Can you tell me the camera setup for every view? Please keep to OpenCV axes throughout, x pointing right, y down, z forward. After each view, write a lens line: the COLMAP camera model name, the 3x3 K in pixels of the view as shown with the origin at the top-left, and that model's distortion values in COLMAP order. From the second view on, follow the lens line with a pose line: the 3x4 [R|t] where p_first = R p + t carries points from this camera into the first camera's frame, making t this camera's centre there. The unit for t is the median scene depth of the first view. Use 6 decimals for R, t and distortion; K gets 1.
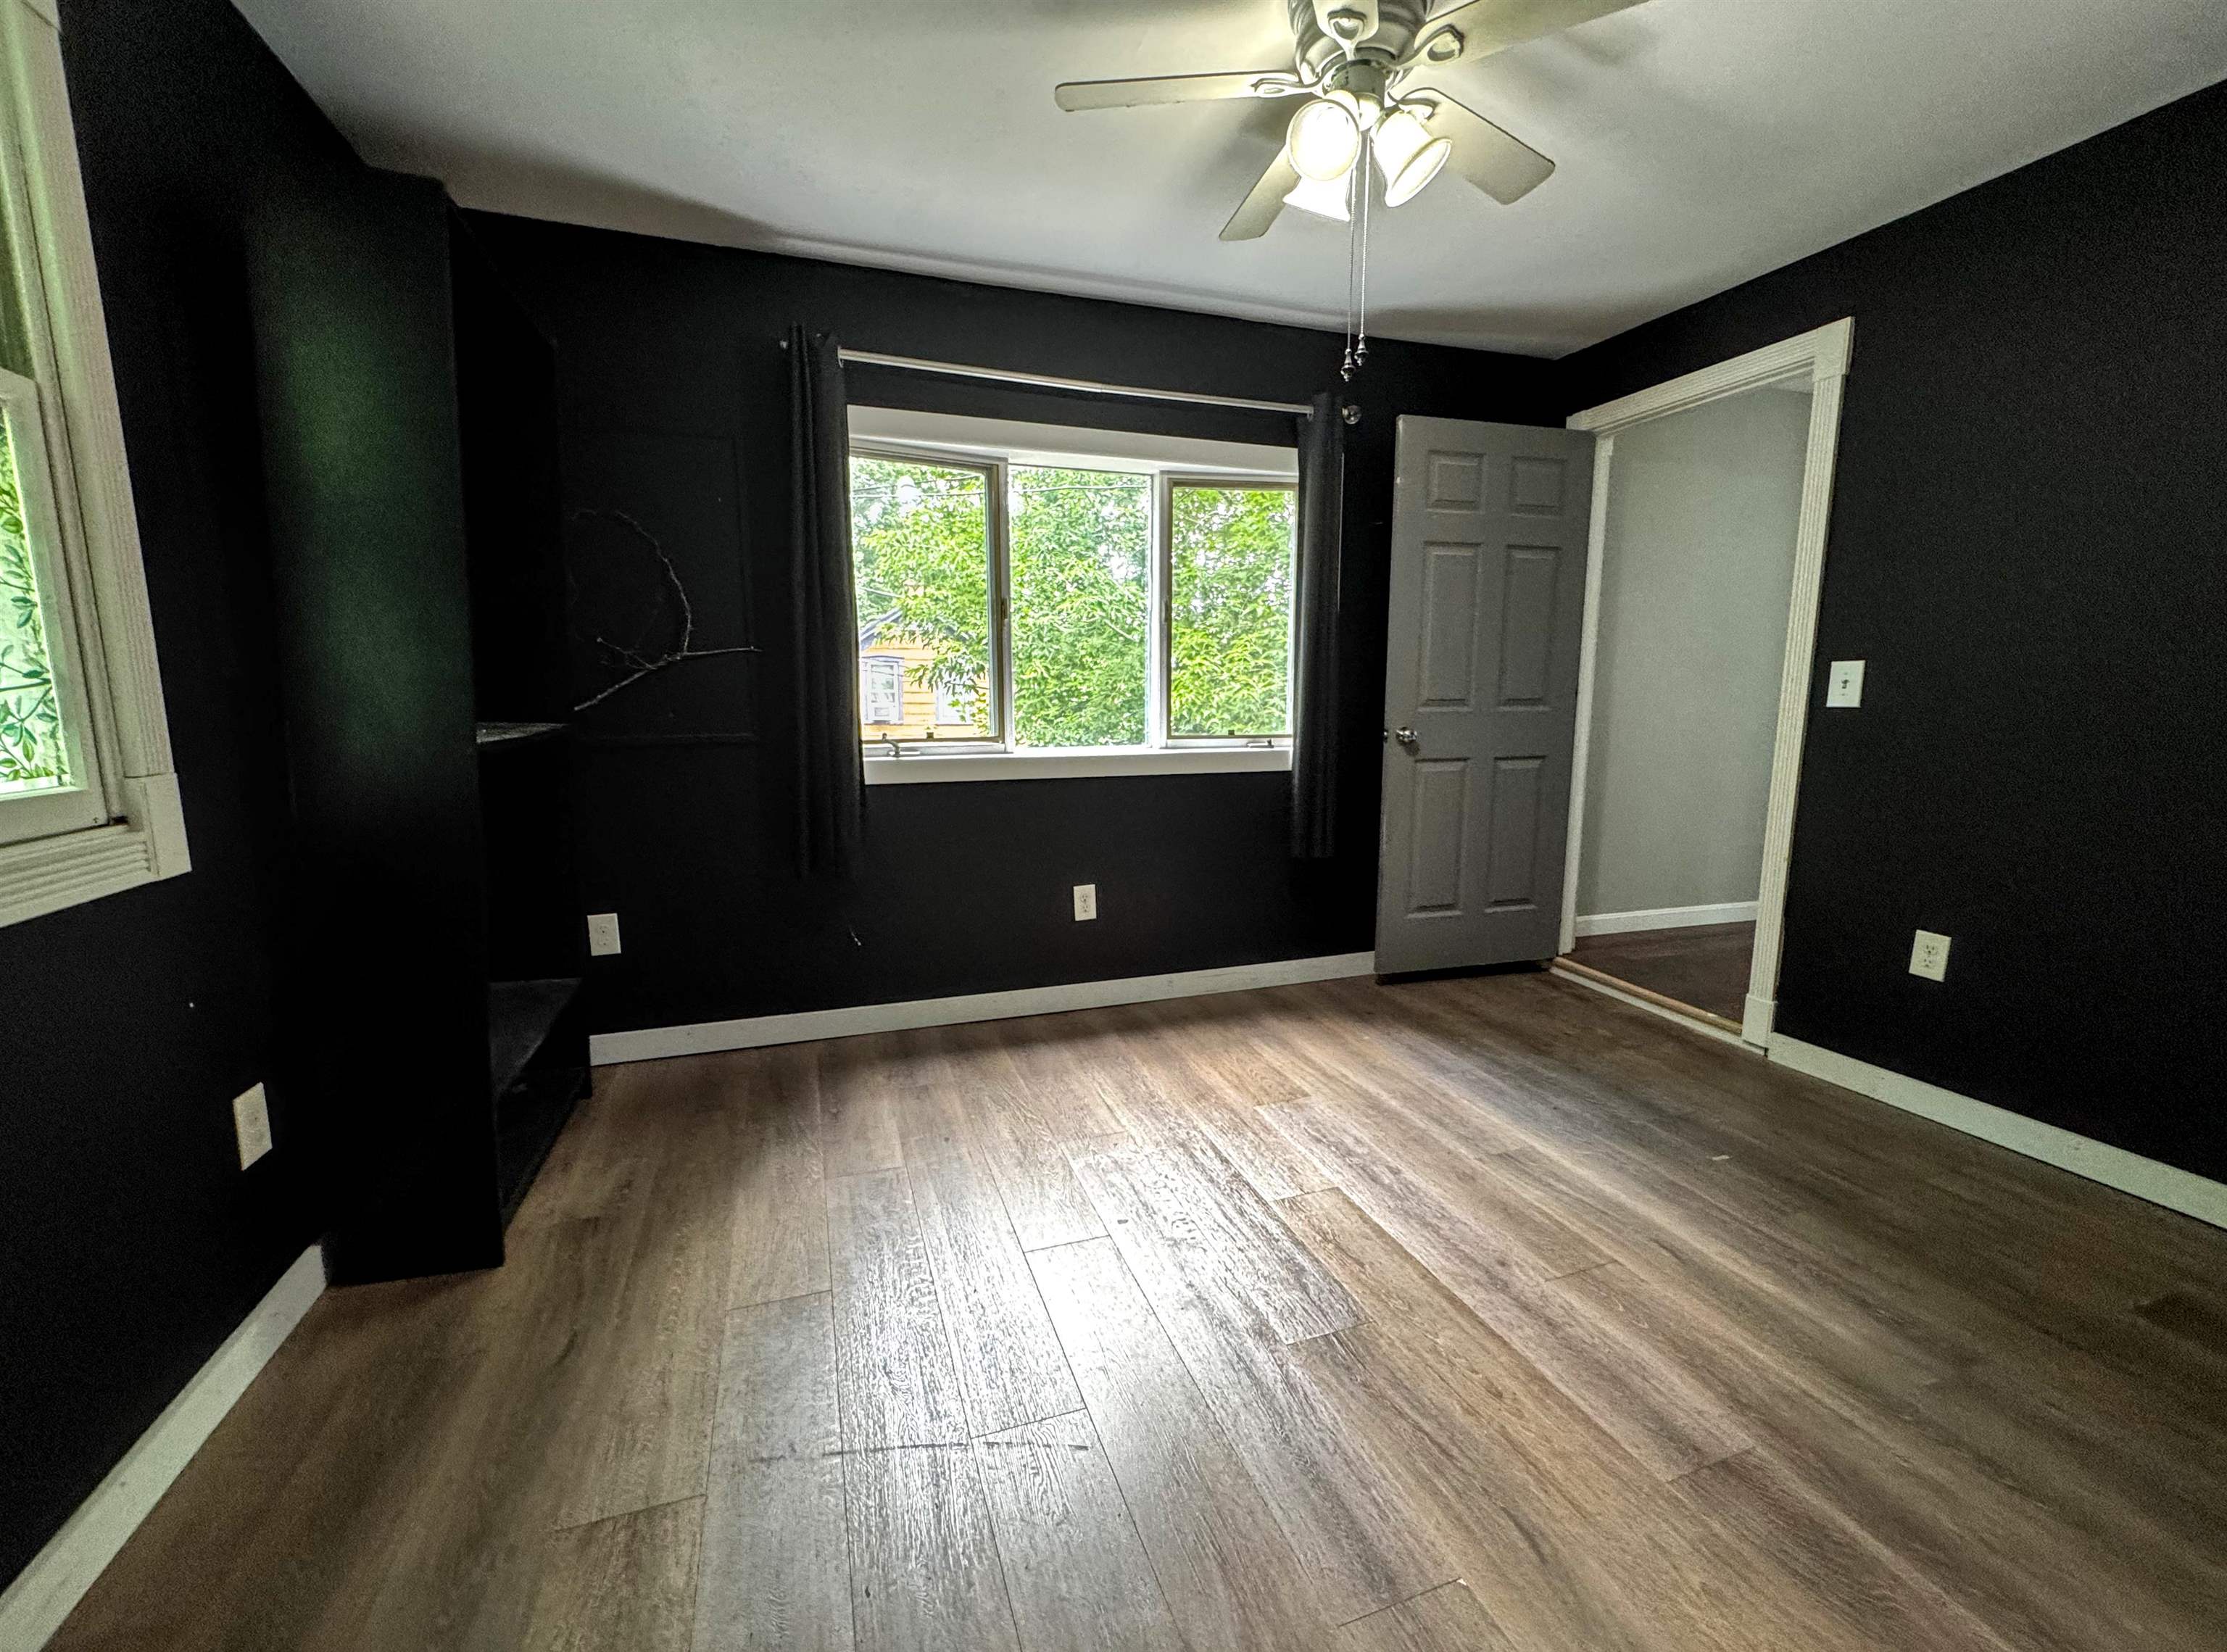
lens RADIAL K [[900.1, 0, 1109.6], [0, 900.1, 823.8], [0, 0, 1]] dist [-0.003837, 0.000467]
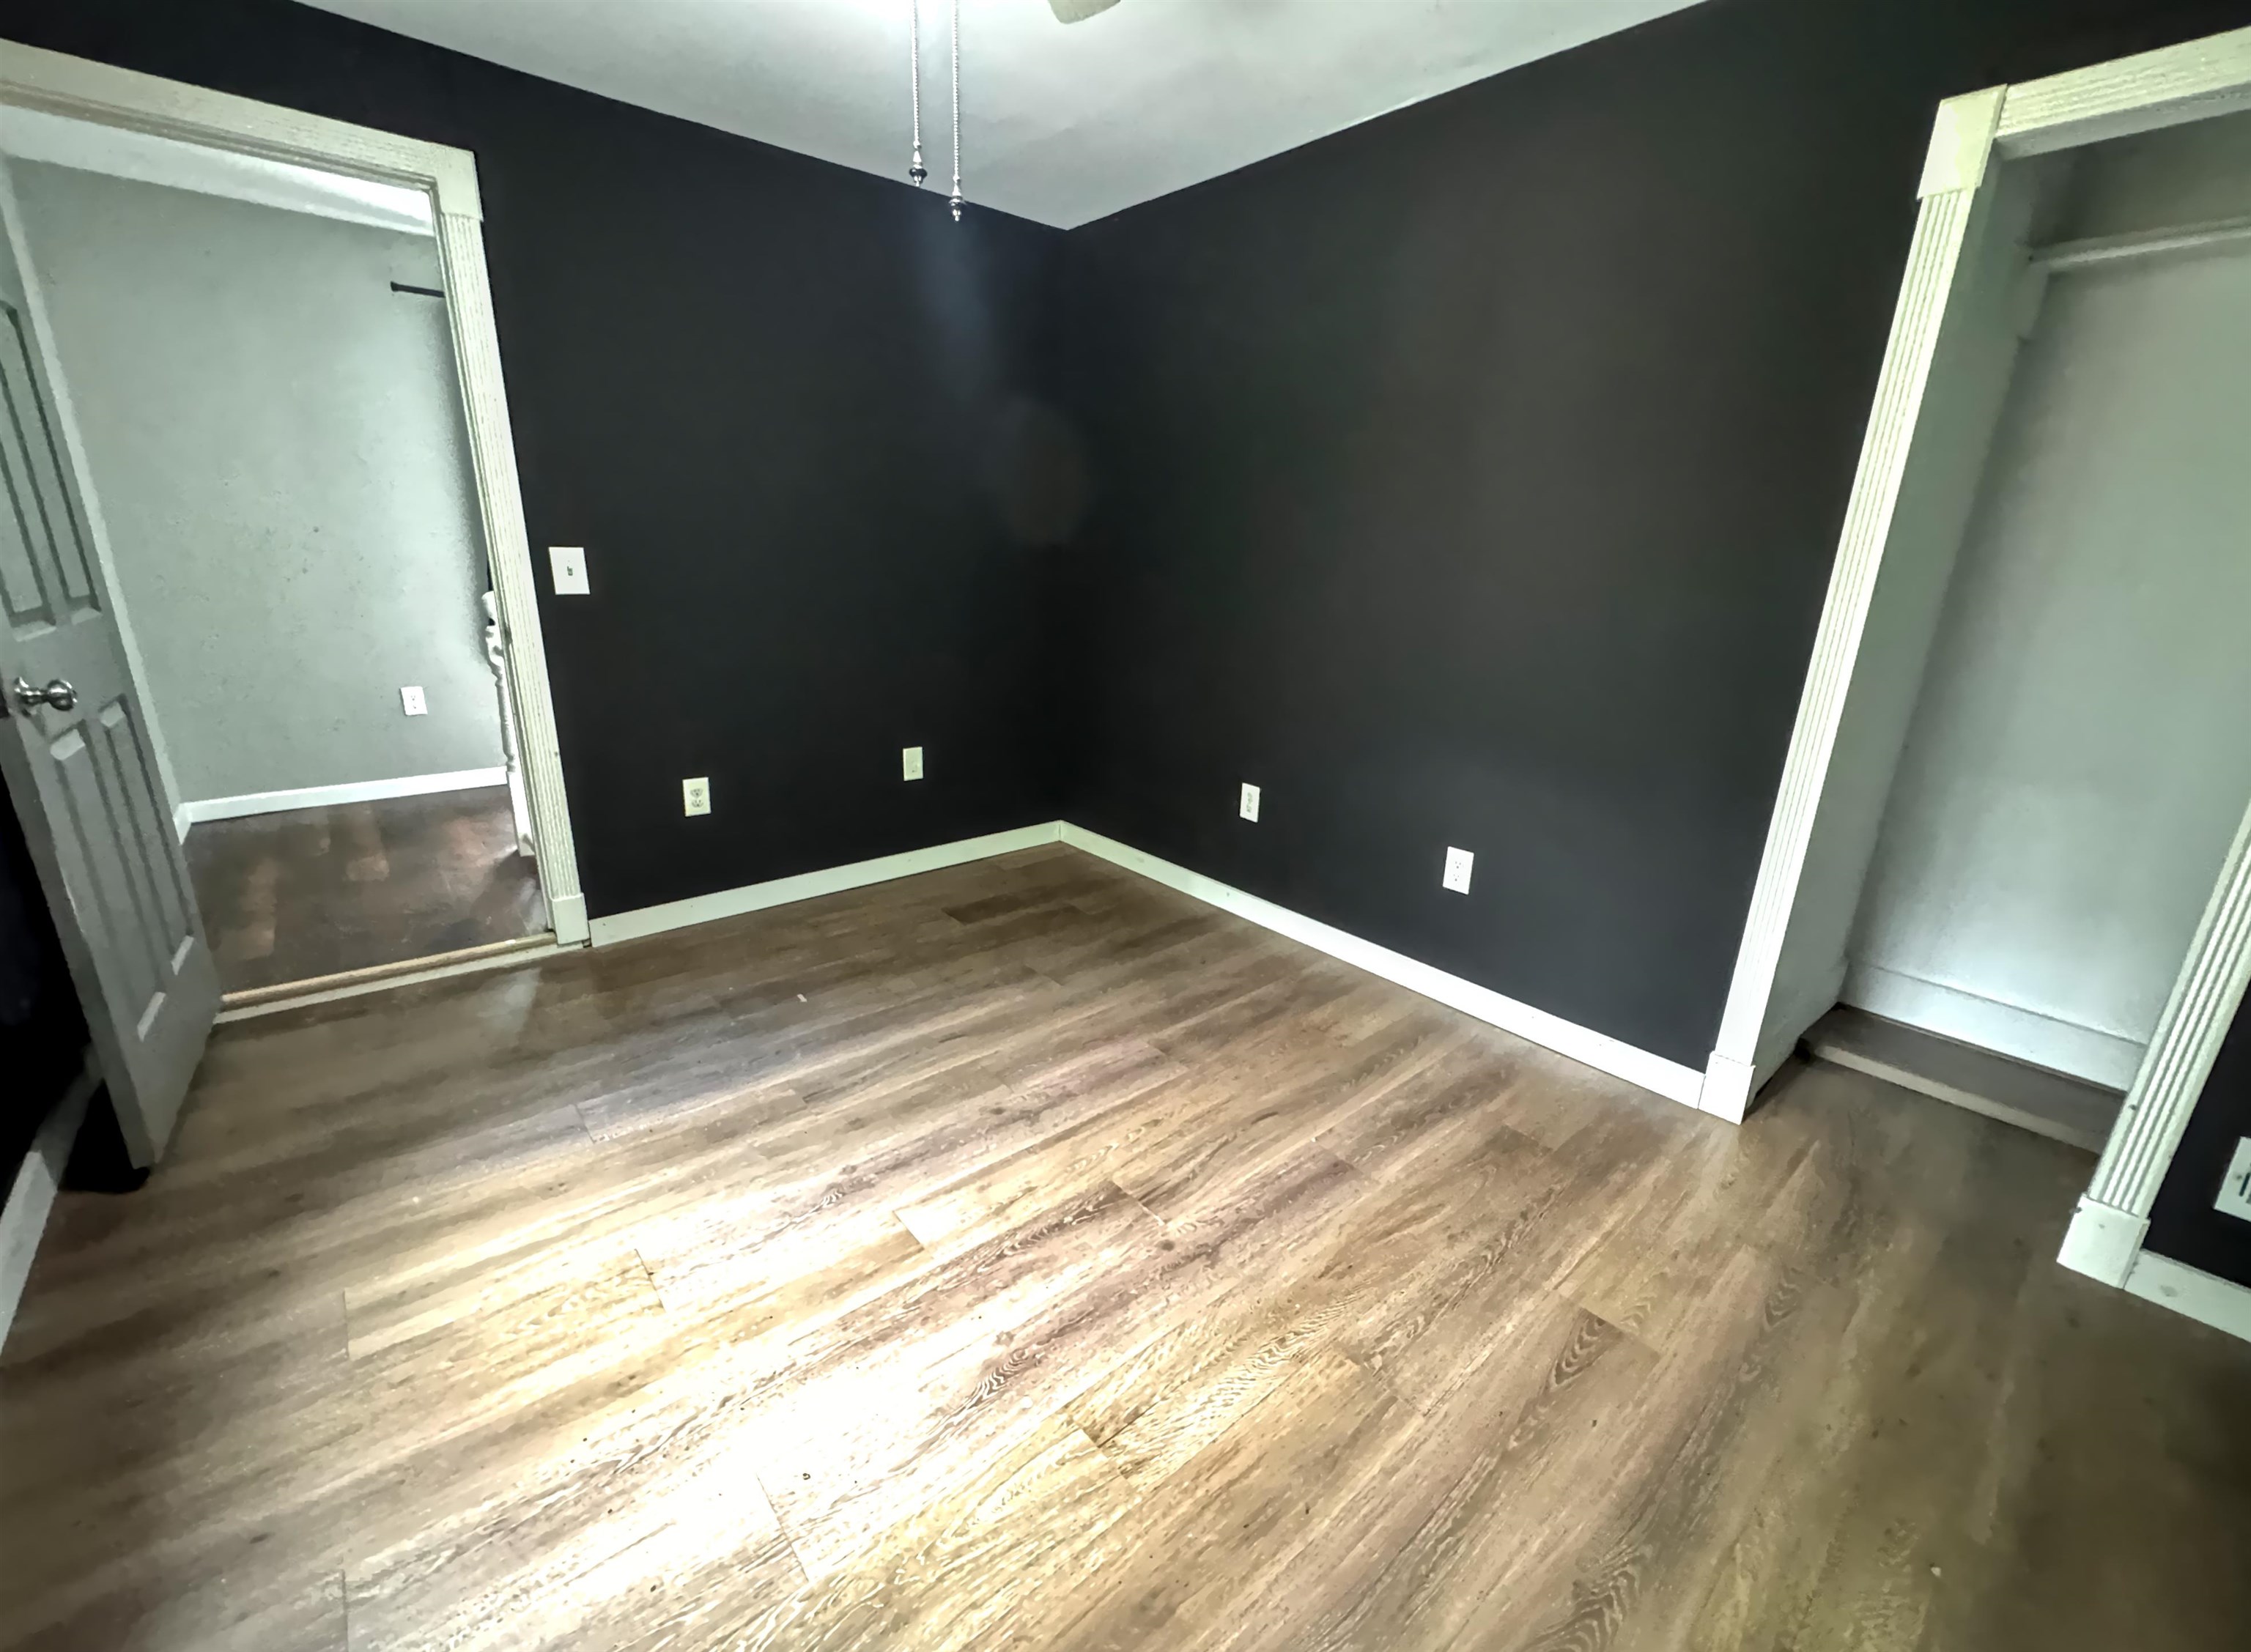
lens RADIAL K [[917.1, 0, 1125.5], [0, 917.1, 826.0], [0, 0, 1]] dist [-0.000133, 0.000039]
pose [[-0.360761, -0.287306, 0.887303, -0.473603], [0.105921, 0.932594, 0.345036, -0.207163], [-0.926624, 0.218459, -0.306012, 0.932479]]
